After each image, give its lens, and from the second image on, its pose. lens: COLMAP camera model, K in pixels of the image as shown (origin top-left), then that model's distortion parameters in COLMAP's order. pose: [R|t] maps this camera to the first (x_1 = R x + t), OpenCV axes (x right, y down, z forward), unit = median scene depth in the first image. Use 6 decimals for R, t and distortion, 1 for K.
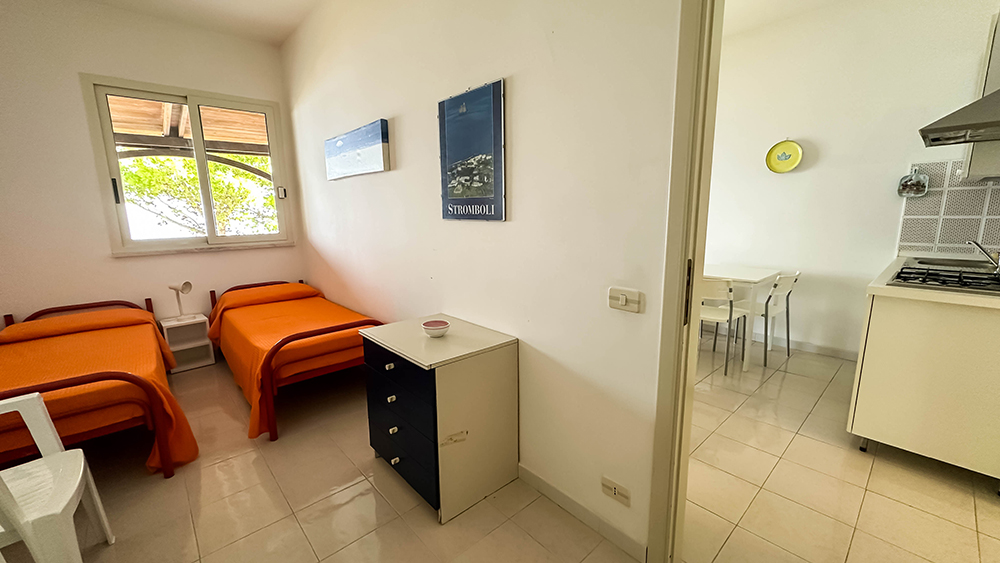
lens RADIAL K [[396.9, 0, 498.1], [0, 396.9, 280.5], [0, 0, 1]] dist [0.000716, 0.000000]
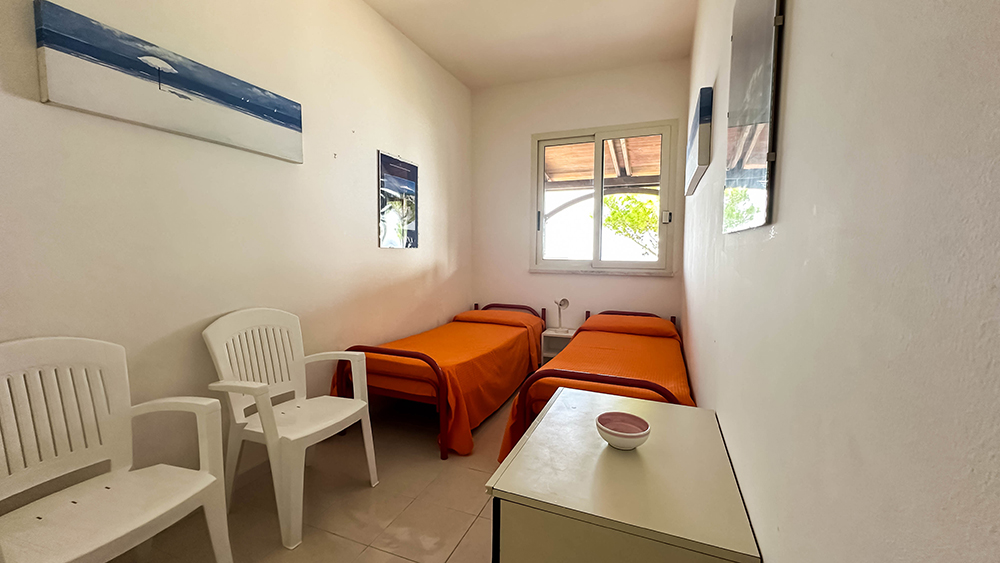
lens RADIAL K [[396.9, 0, 499.0], [0, 396.9, 277.7], [0, 0, 1]] dist [0.000716, 0.000000]
pose [[0.432659, 0.084539, -0.897585, 0.131283], [-0.173076, 0.984864, 0.009332, -0.033521], [0.884789, 0.151313, 0.440742, 0.337979]]
